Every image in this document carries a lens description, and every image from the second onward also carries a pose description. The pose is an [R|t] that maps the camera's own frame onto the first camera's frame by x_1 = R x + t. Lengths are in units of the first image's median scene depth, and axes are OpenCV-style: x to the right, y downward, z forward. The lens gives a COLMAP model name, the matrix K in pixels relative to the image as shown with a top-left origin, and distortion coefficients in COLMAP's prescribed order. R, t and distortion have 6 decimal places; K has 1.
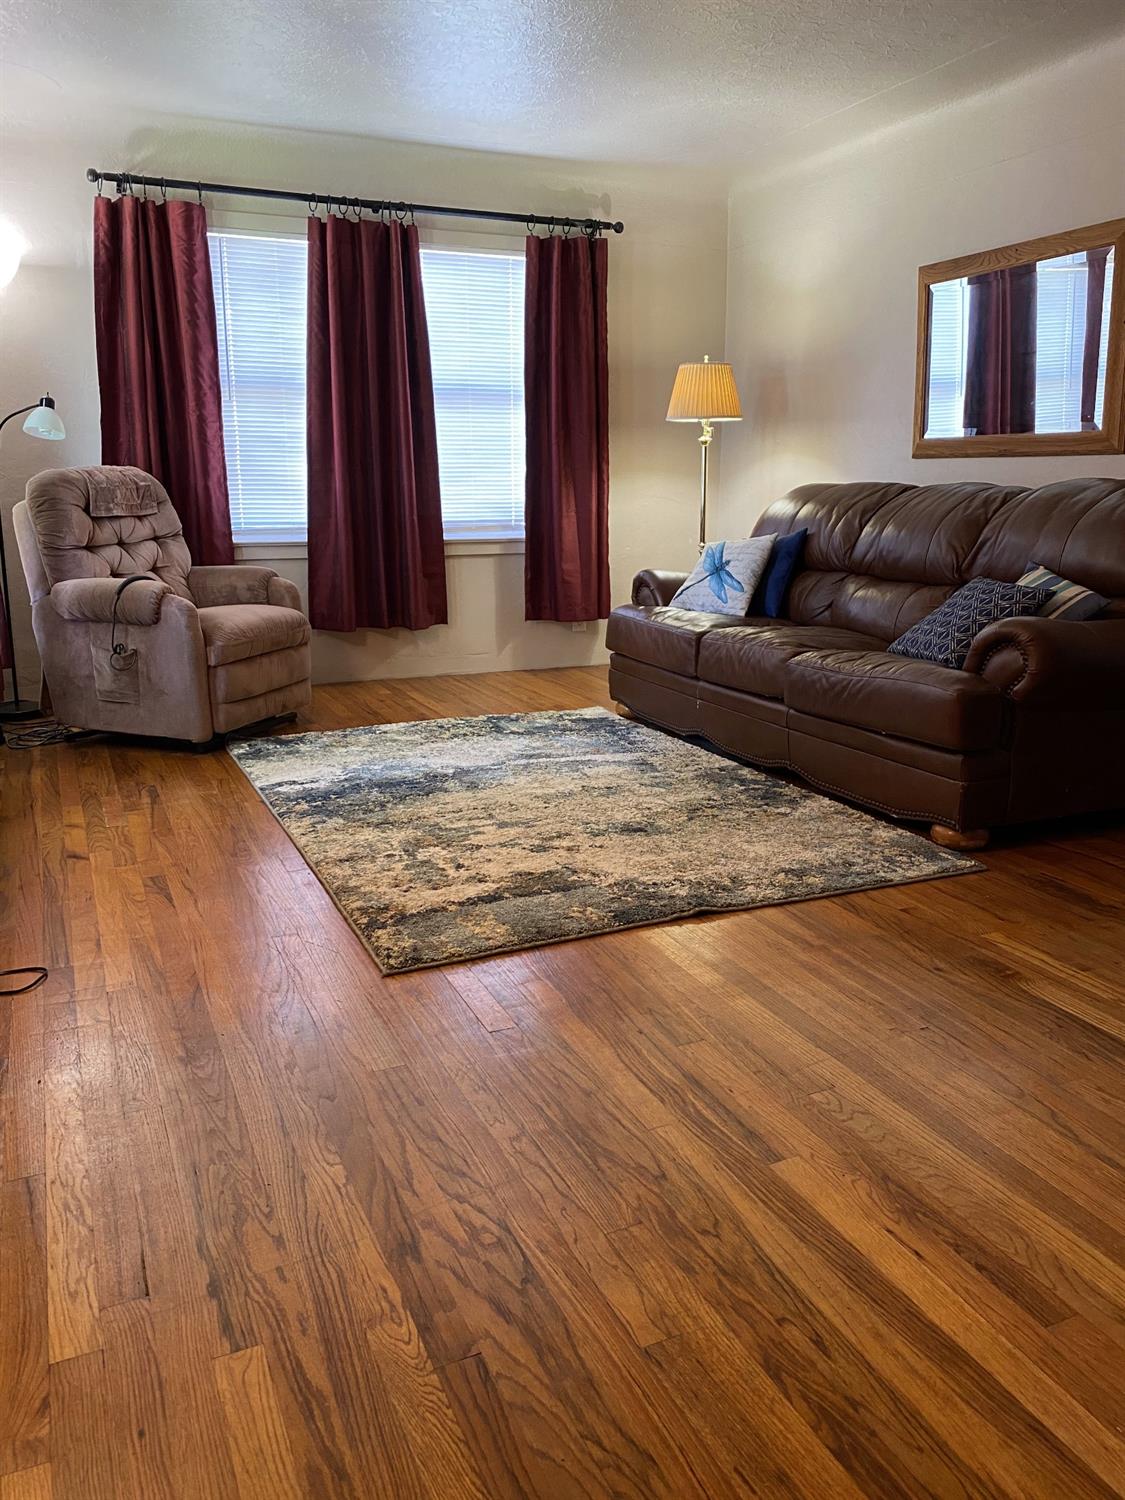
lens RADIAL K [[1168.7, 0, 571.6], [0, 1168.7, 748.9], [0, 0, 1]] dist [0.181243, -0.200166]
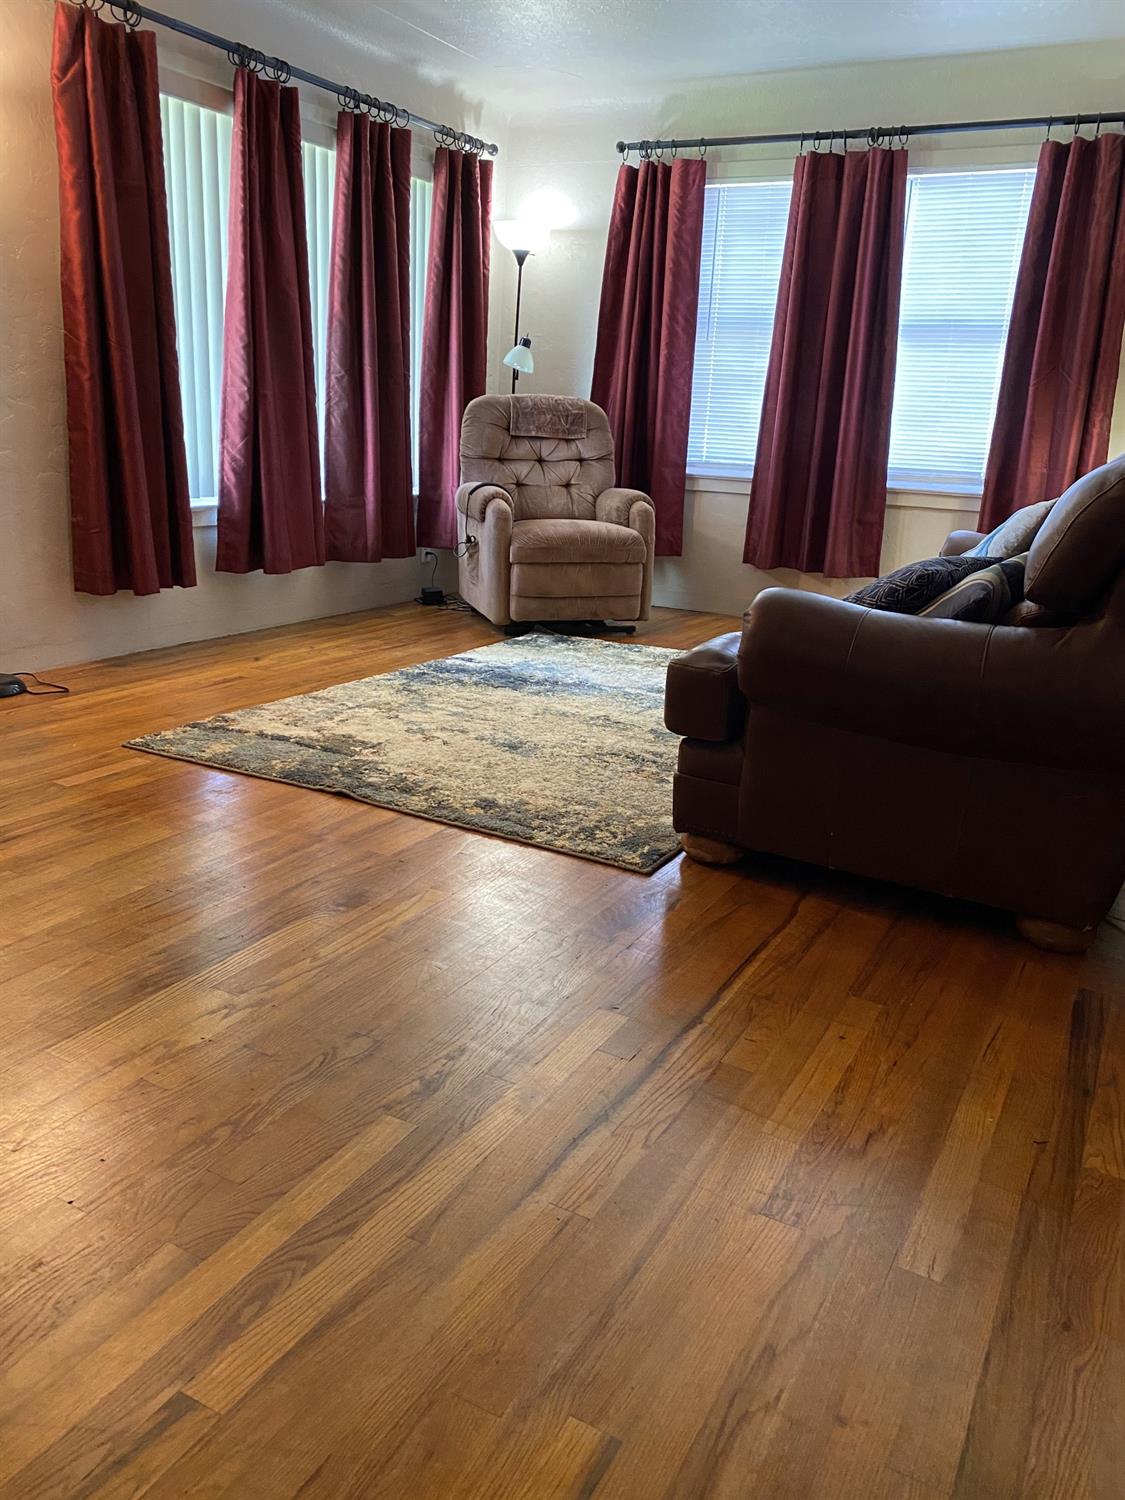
lens RADIAL K [[1168.7, 0, 571.6], [0, 1168.7, 748.9], [0, 0, 1]] dist [0.181243, -0.200166]
pose [[0.613706, 0.255817, -0.746942, 0.636849], [-0.233662, 0.962523, 0.137668, -0.061926], [0.754167, 0.090045, 0.650480, 0.266711]]
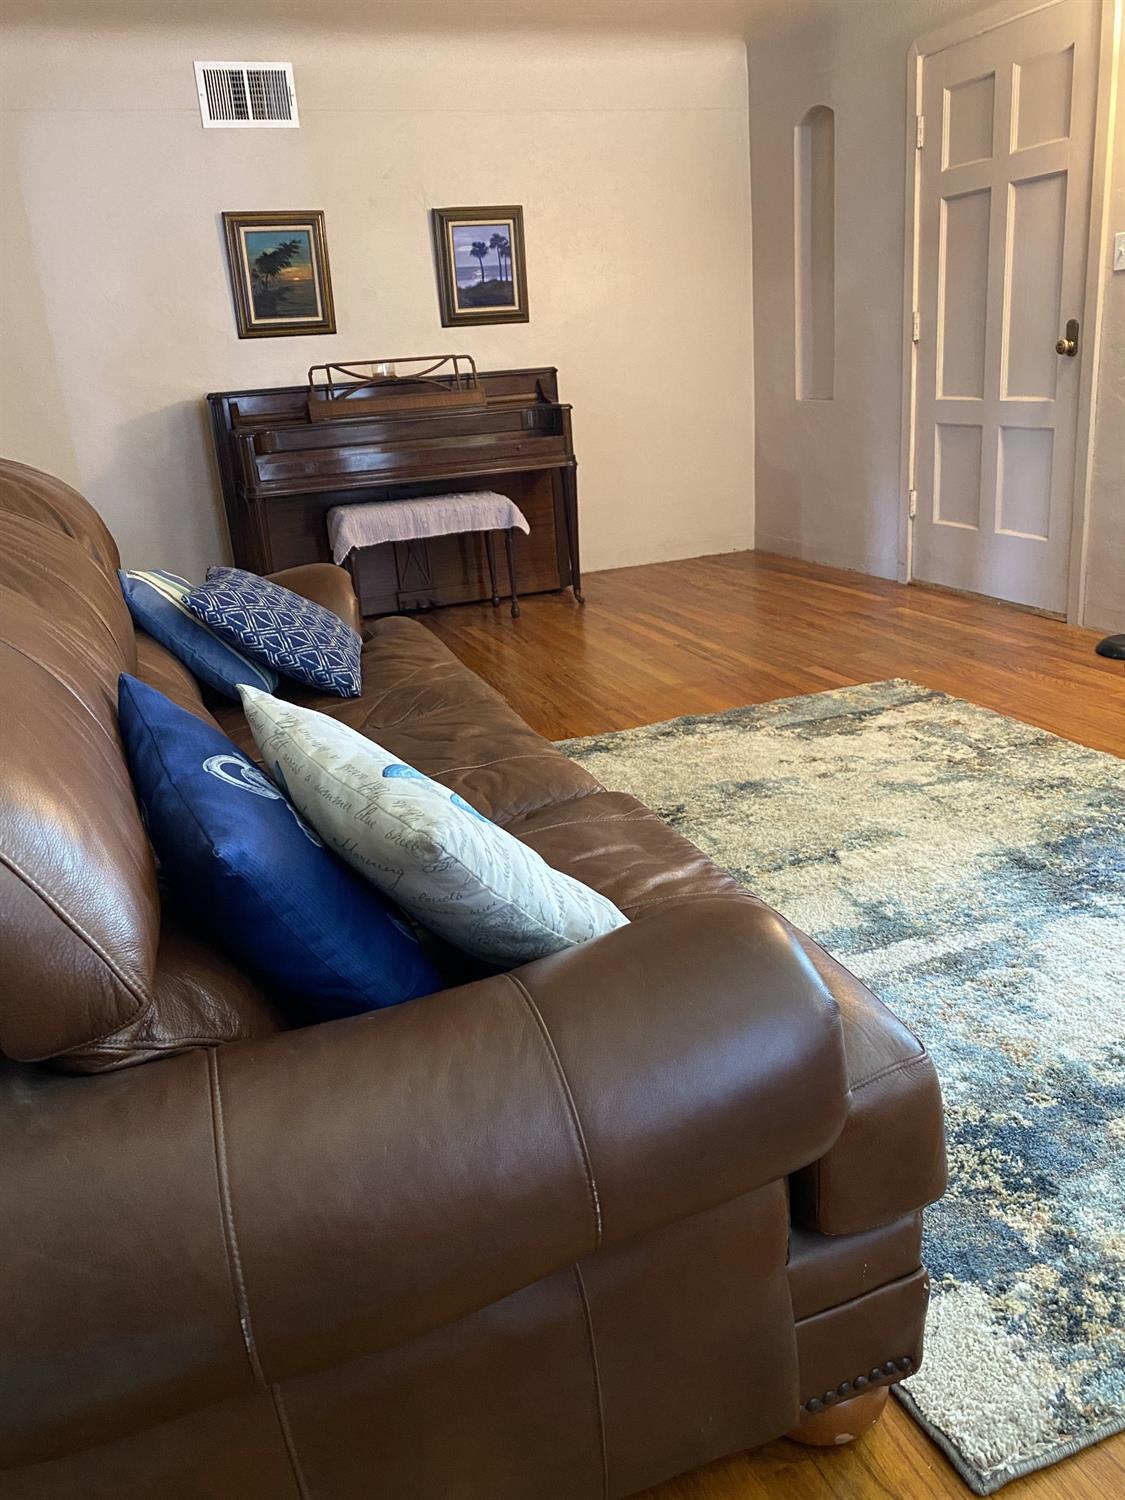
lens RADIAL K [[1168.7, 0, 571.6], [0, 1168.7, 748.9], [0, 0, 1]] dist [0.181243, -0.200166]
pose [[-0.996134, 0.050093, 0.072168, 0.088532], [0.080699, 0.846415, 0.526374, -0.314358], [-0.034716, 0.530163, -0.847185, 1.275619]]
